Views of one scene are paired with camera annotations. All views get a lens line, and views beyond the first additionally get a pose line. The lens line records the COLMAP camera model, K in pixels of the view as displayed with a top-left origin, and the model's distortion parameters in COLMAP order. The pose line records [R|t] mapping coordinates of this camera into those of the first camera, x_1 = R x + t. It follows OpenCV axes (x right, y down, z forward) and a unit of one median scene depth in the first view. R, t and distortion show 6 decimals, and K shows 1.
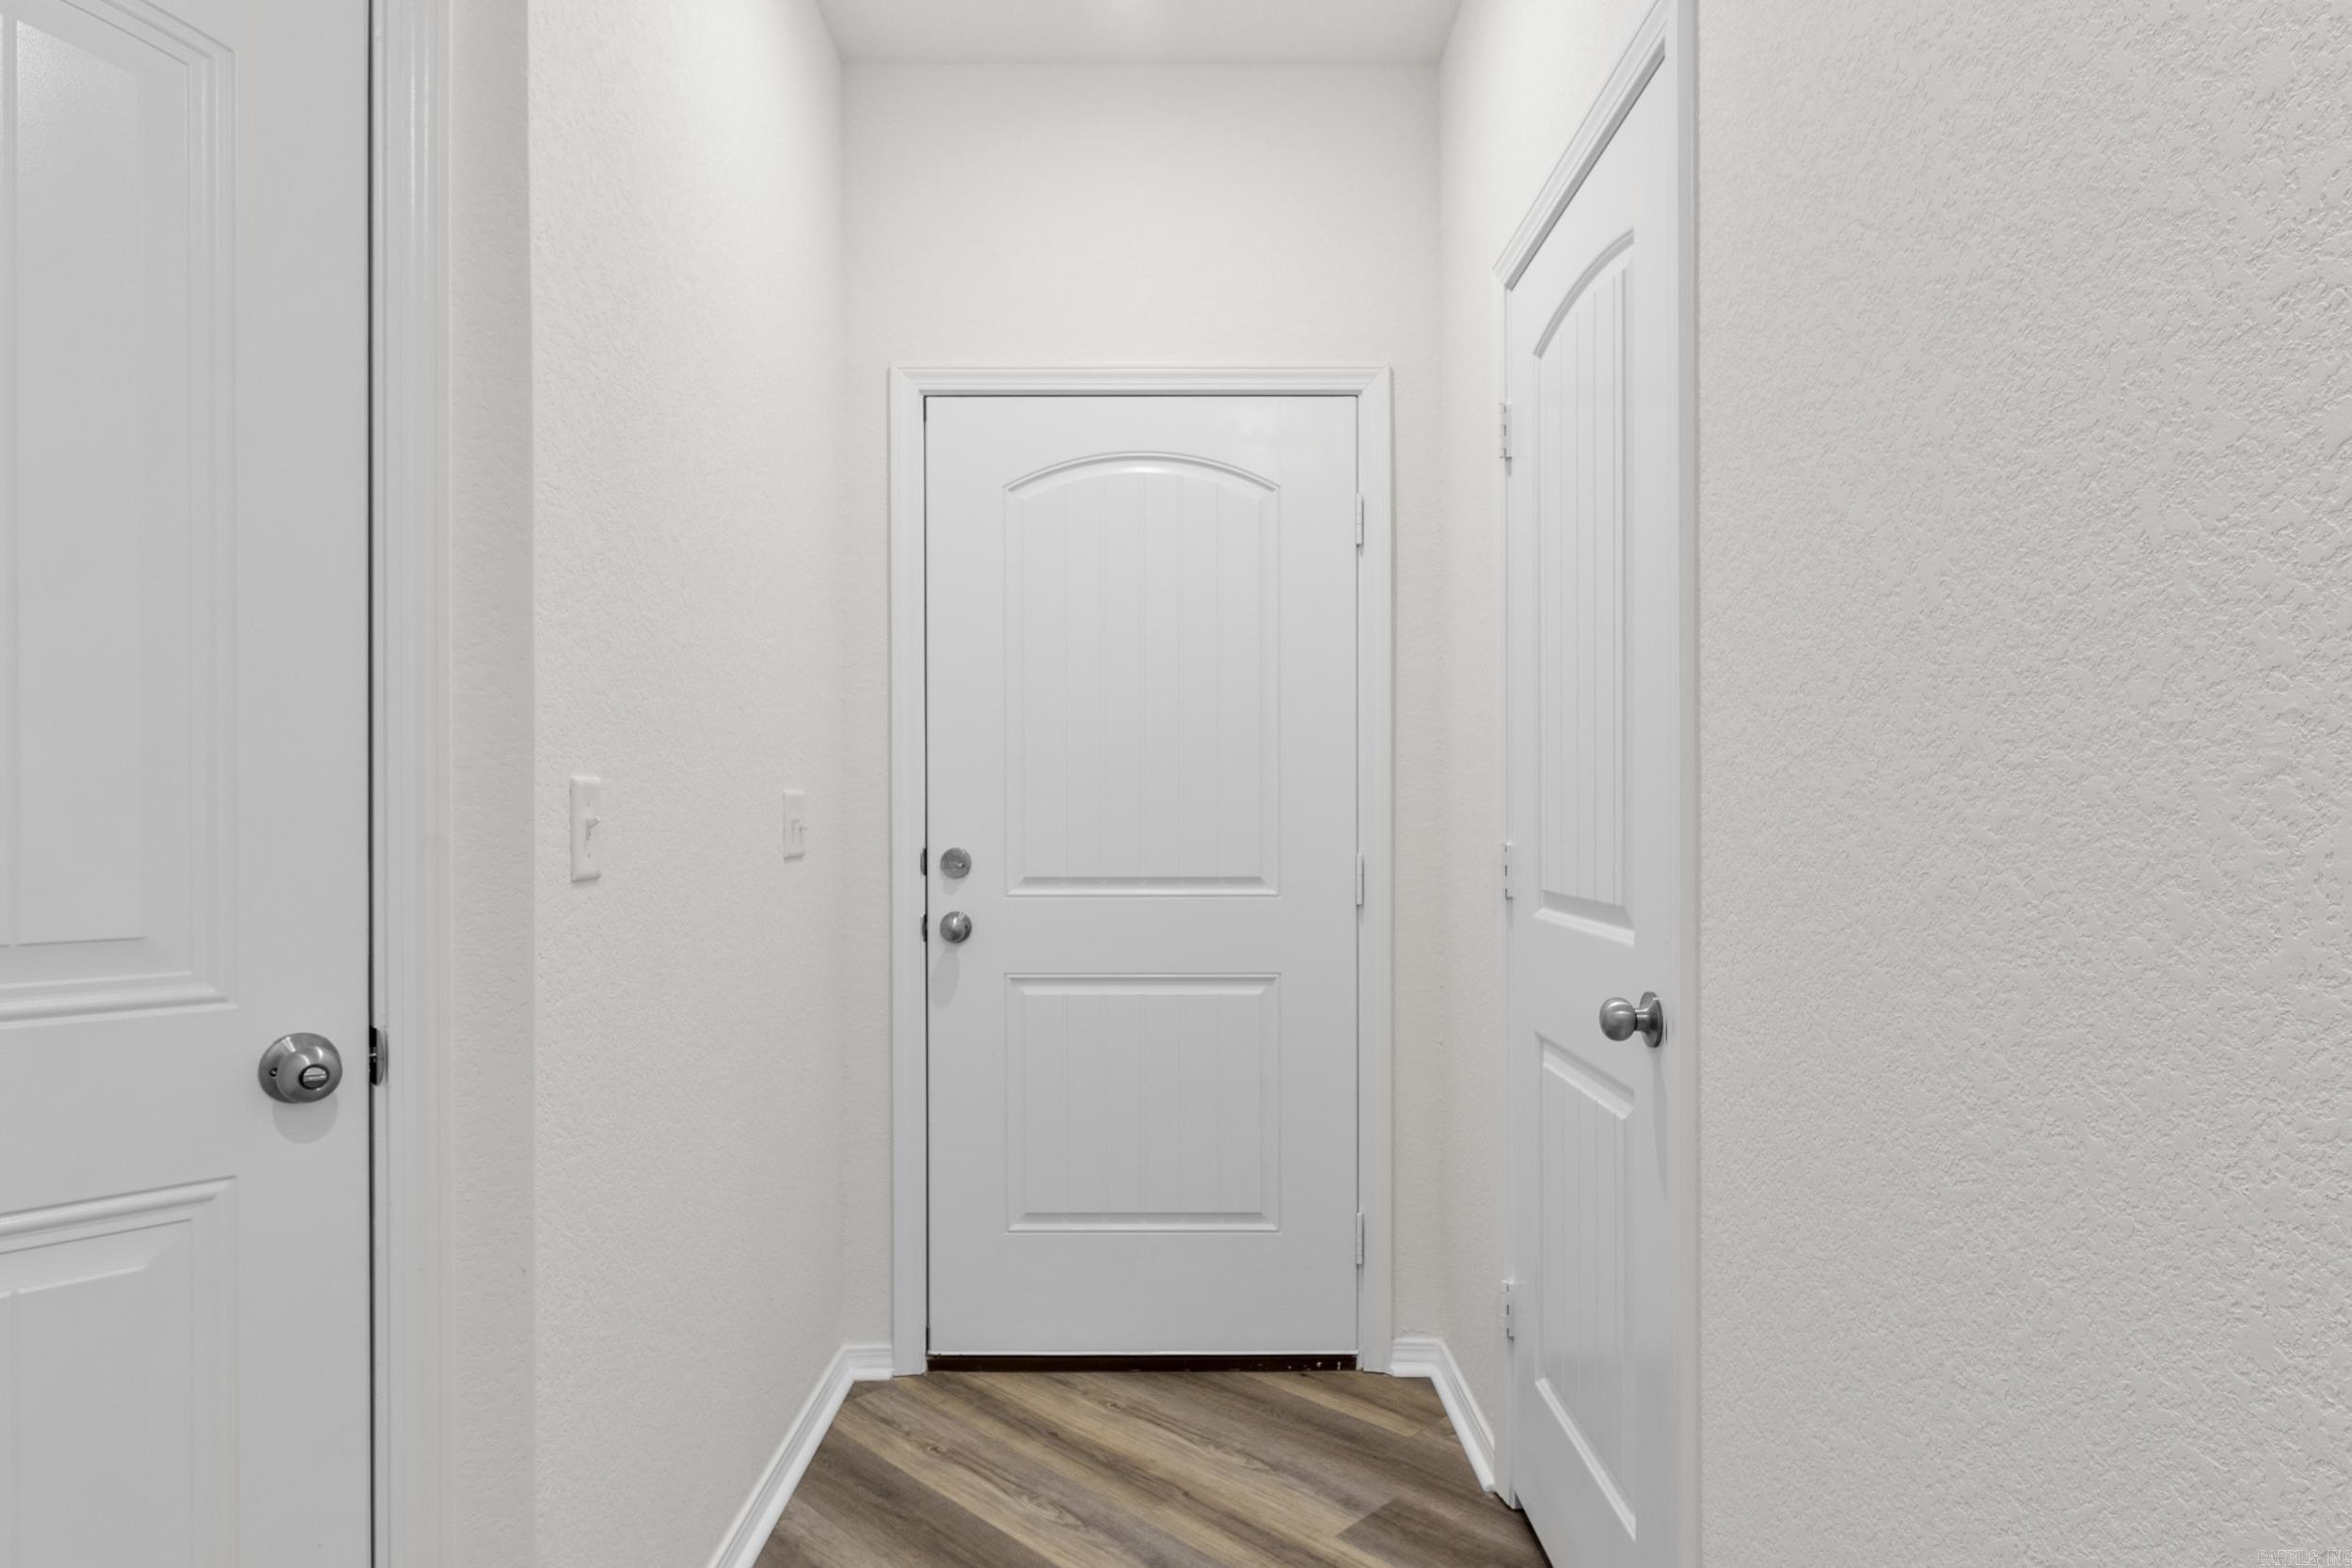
lens RADIAL K [[1311.1, 0, 1176.4], [0, 1311.1, 810.3], [0, 0, 1]] dist [-0.000742, 0.000928]
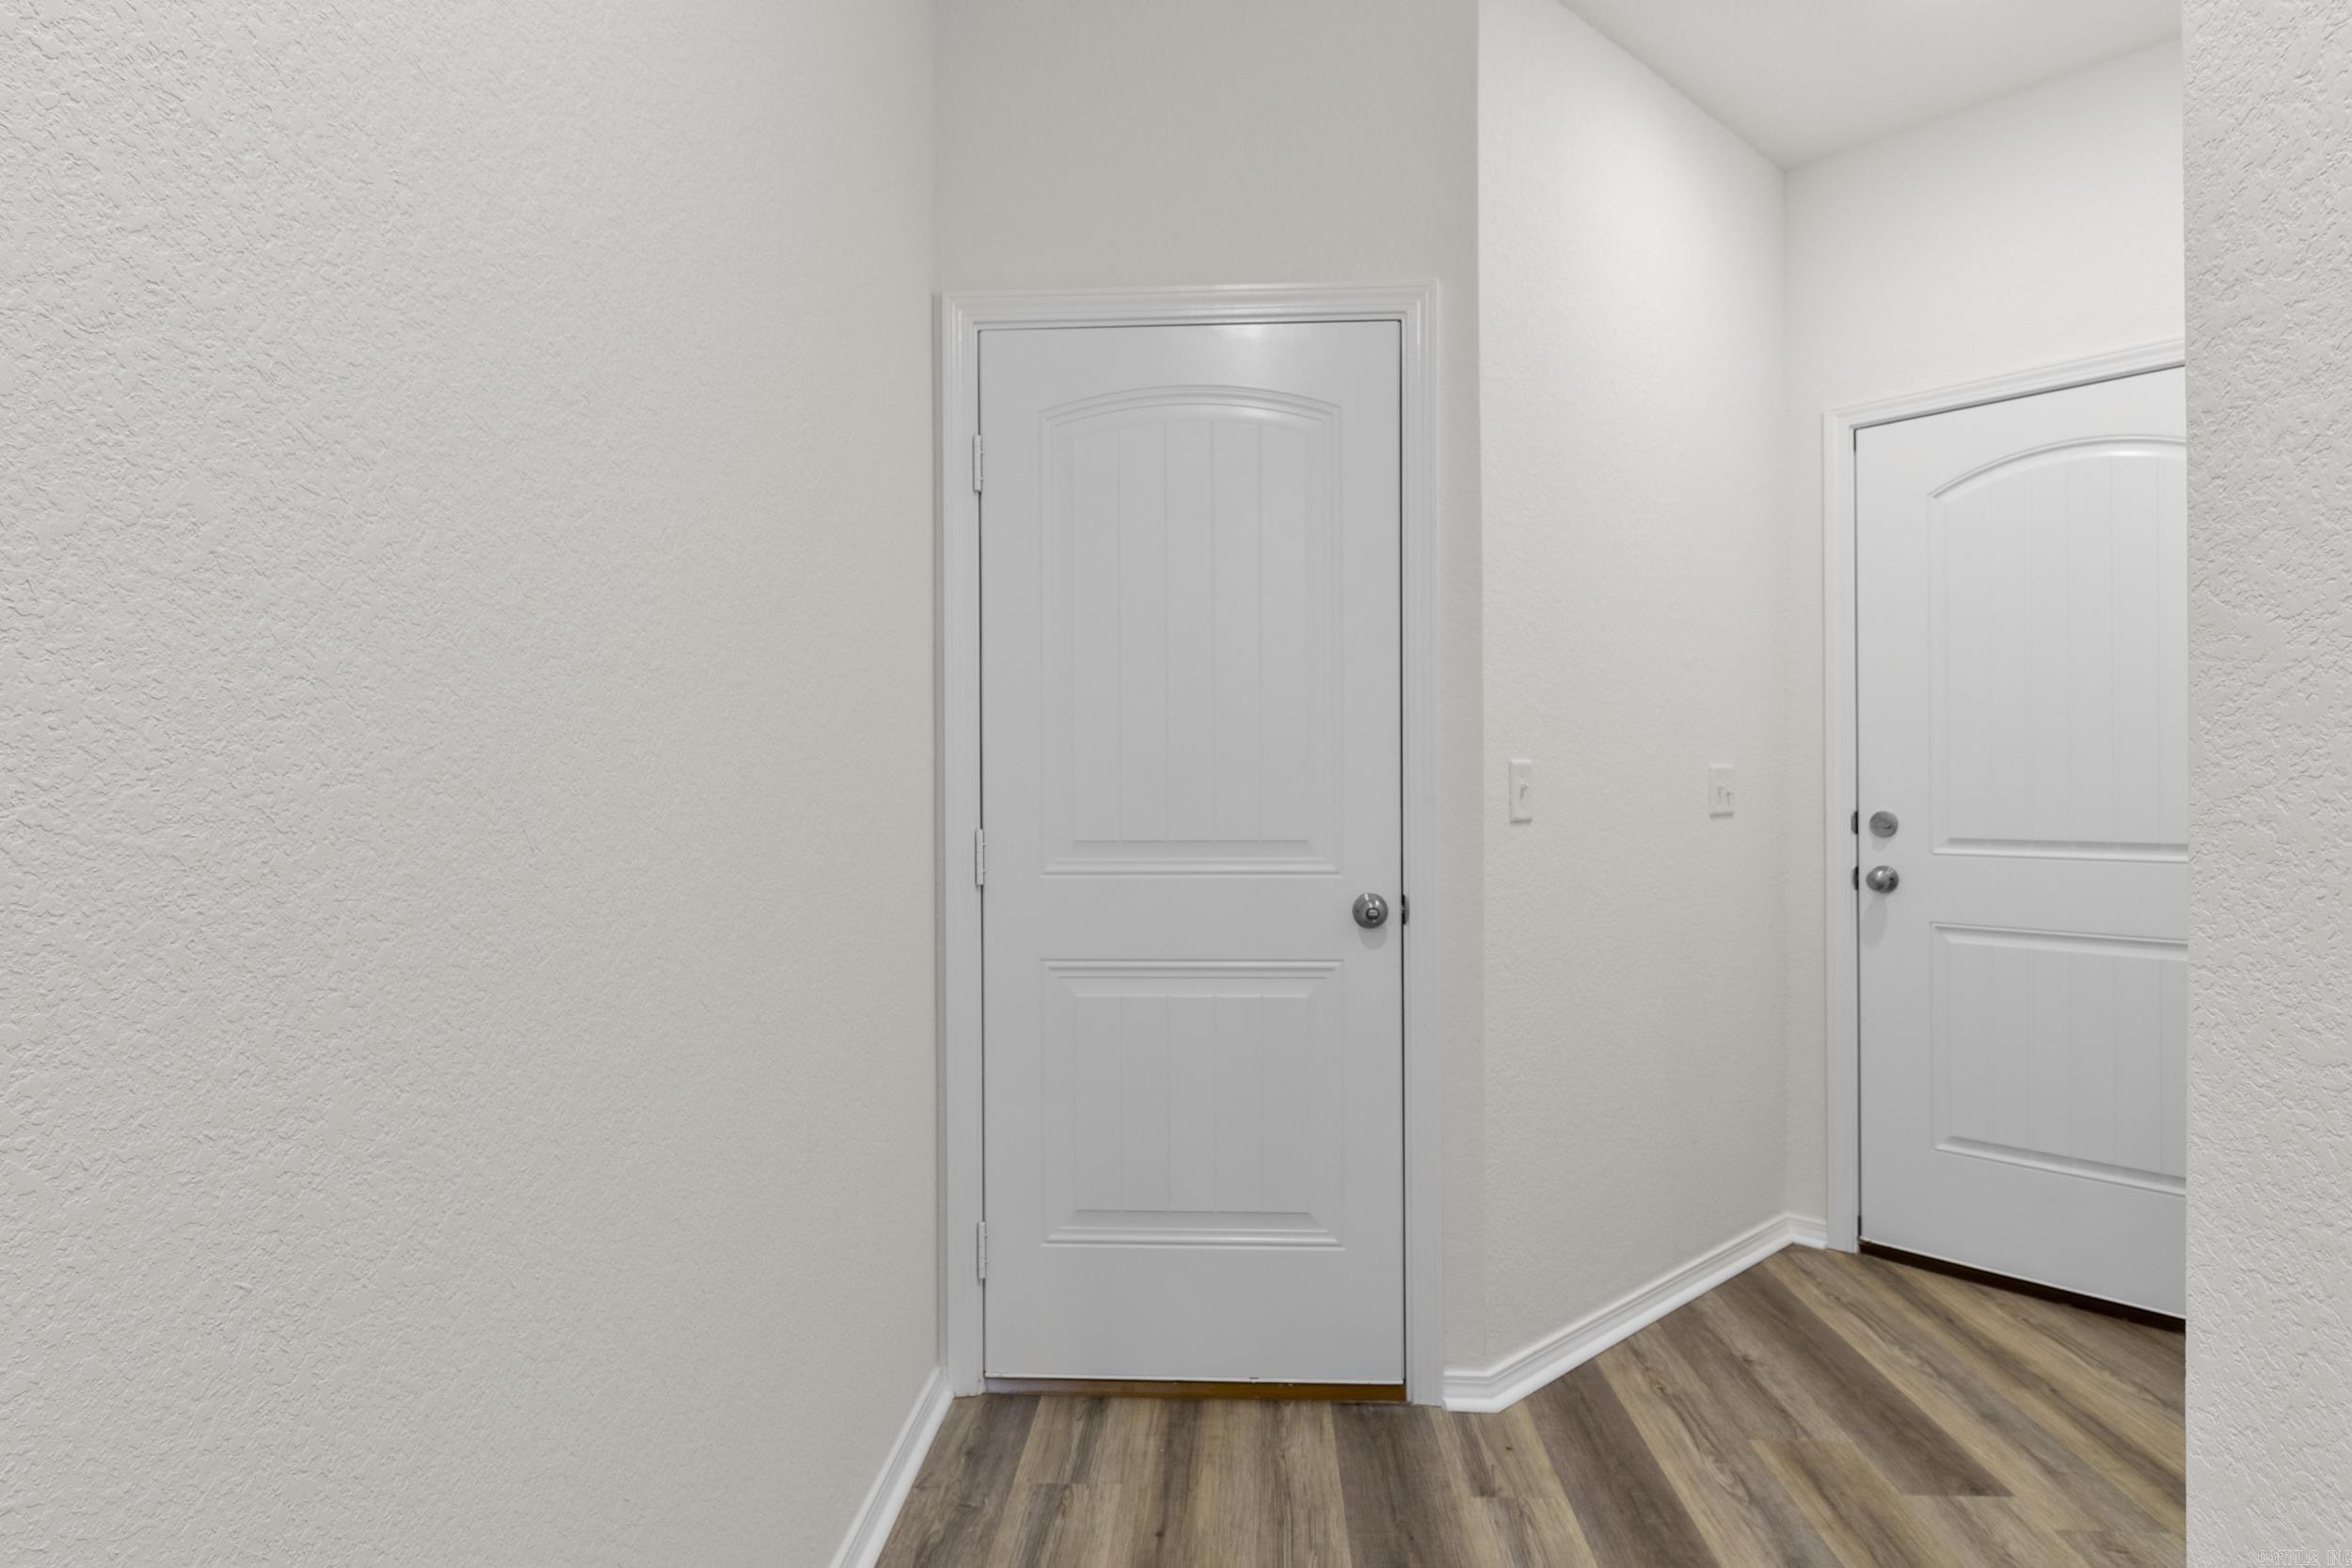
lens RADIAL K [[1311.1, 0, 1176.4], [0, 1311.1, 810.3], [0, 0, 1]] dist [-0.000742, 0.000928]
pose [[0.664791, 0.013909, -0.746900, 0.319820], [0.003177, 0.999765, 0.021446, 0.000938], [0.747023, -0.016630, 0.664591, -0.276397]]
